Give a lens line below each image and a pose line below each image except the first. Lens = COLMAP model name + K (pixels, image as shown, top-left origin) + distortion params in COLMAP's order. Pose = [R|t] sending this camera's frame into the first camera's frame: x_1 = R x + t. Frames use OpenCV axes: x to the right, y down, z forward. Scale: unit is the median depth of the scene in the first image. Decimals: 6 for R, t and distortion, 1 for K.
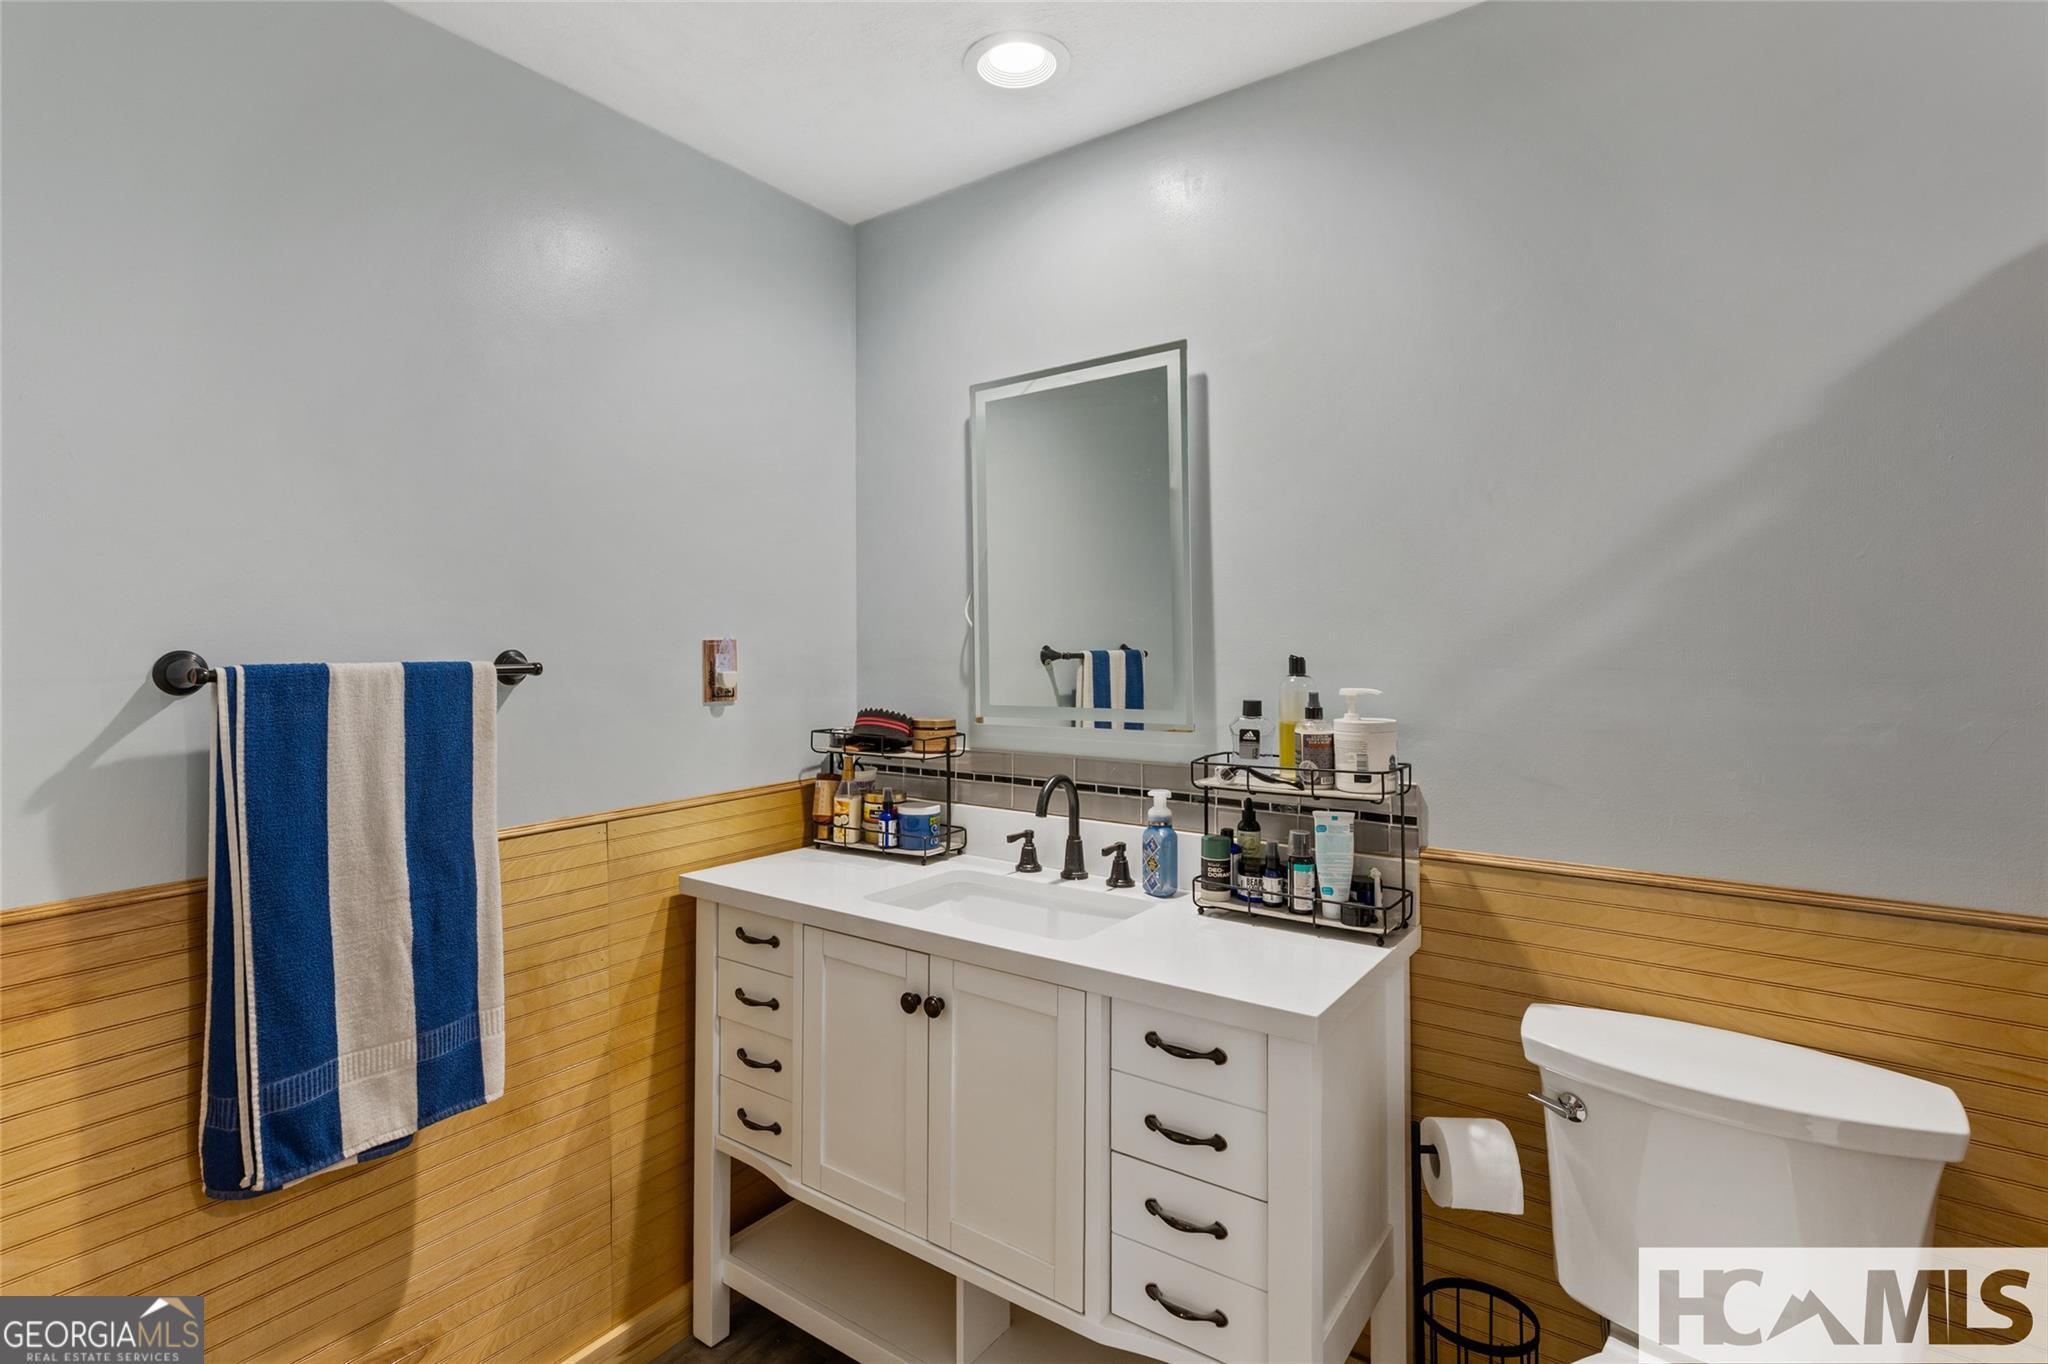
lens RADIAL K [[925.2, 0, 1020.7], [0, 925.2, 664.1], [0, 0, 1]] dist [0.000293, -0.000057]
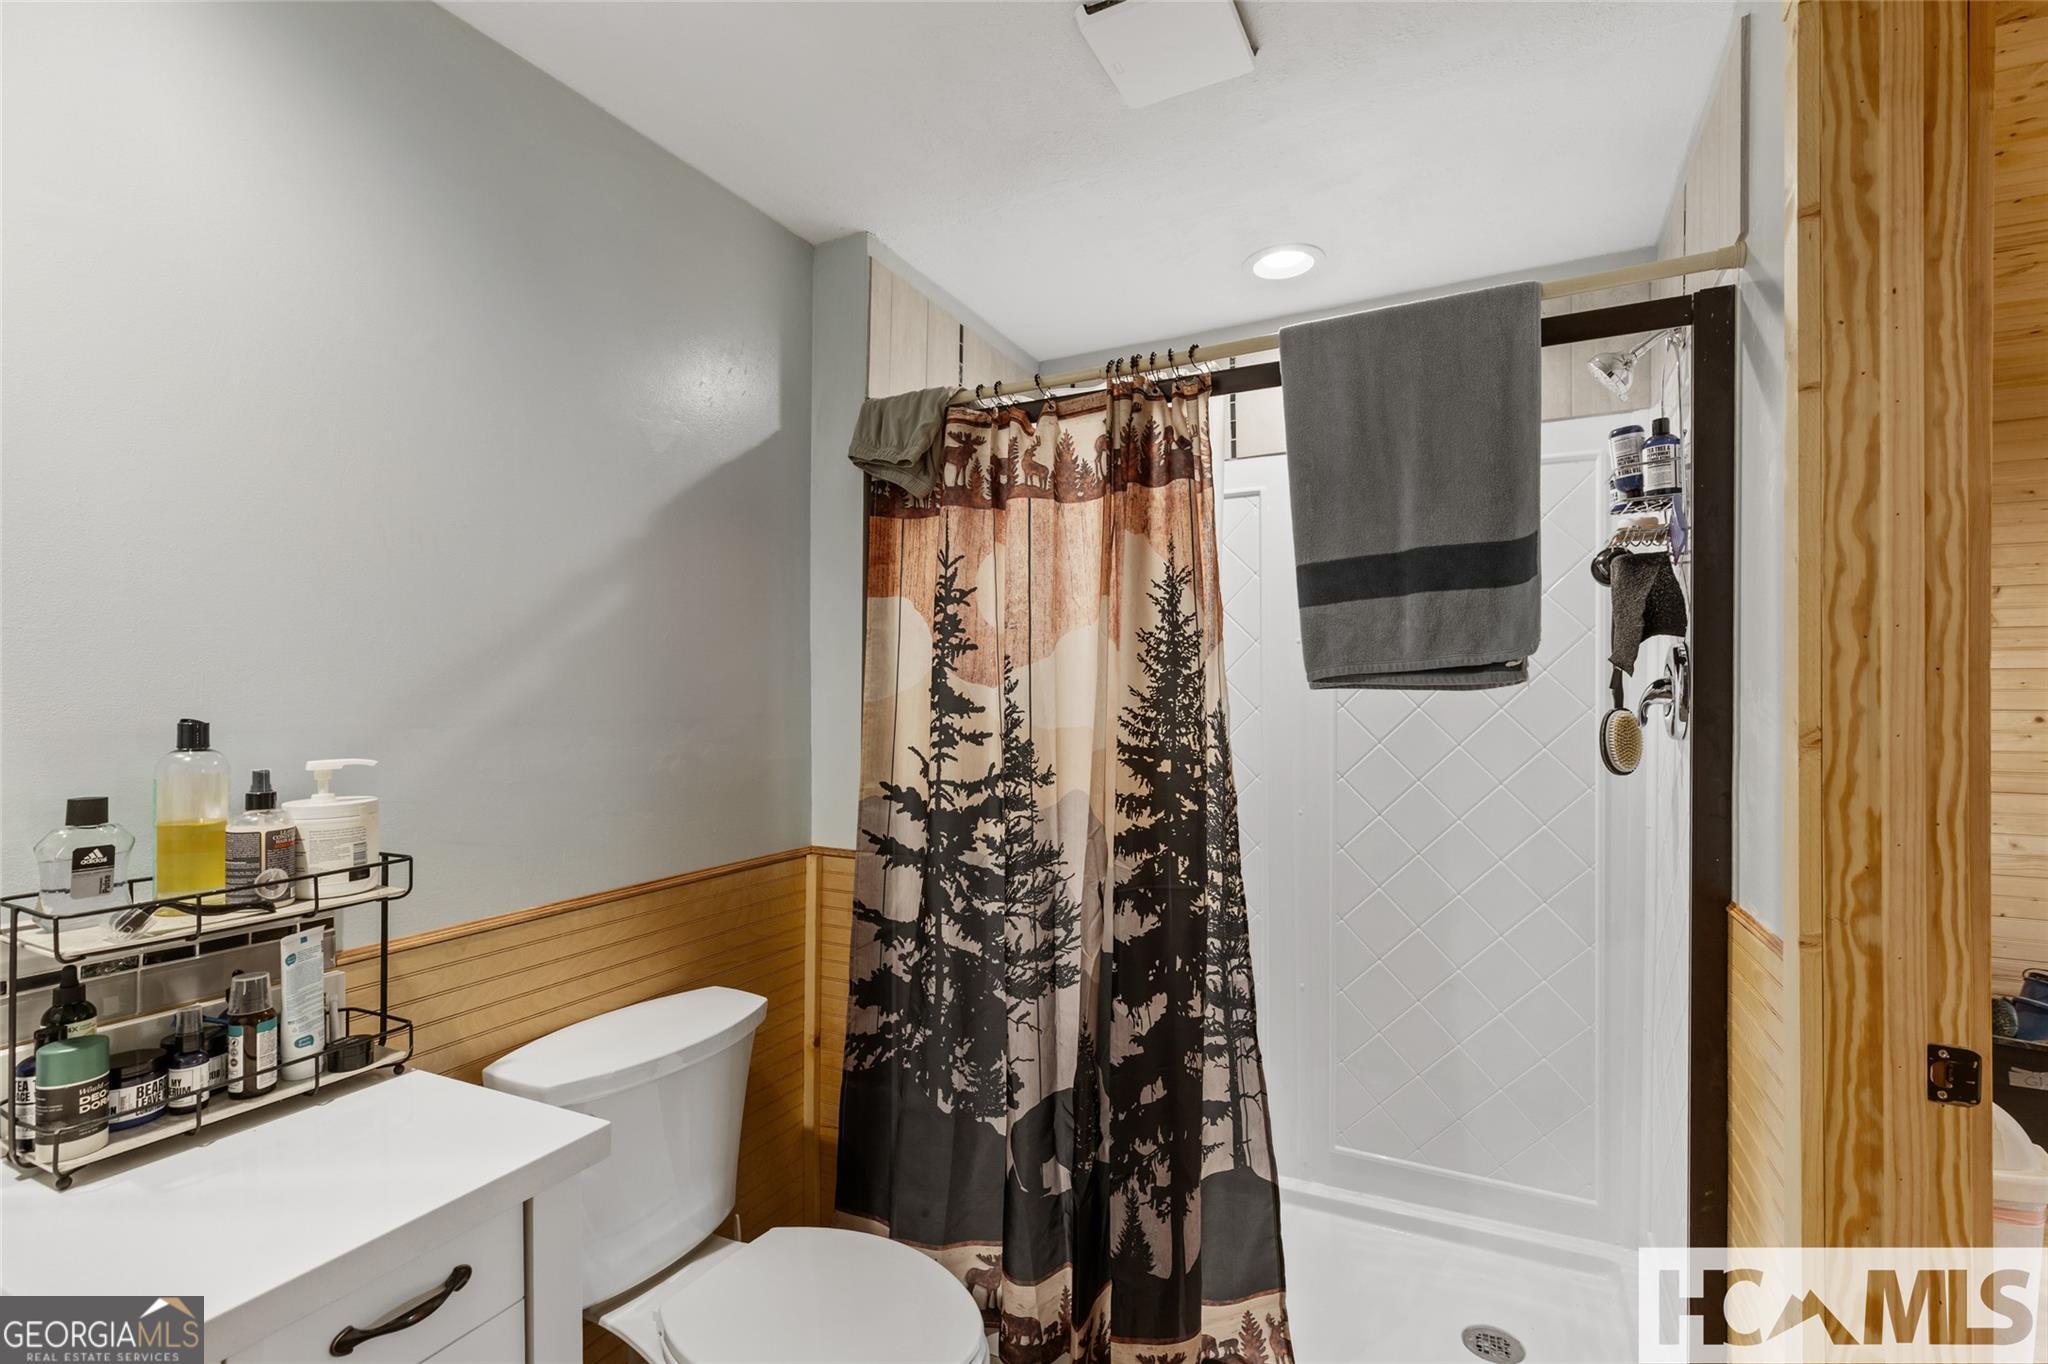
lens RADIAL K [[946.7, 0, 1024.0], [0, 946.7, 682.0], [0, 0, 1]] dist [-0.000287, -0.000194]
pose [[-0.140157, 0.010461, 0.990074, -0.477969], [0.020814, 0.999754, -0.007616, -0.019941], [-0.989911, 0.019540, -0.140340, 0.526226]]
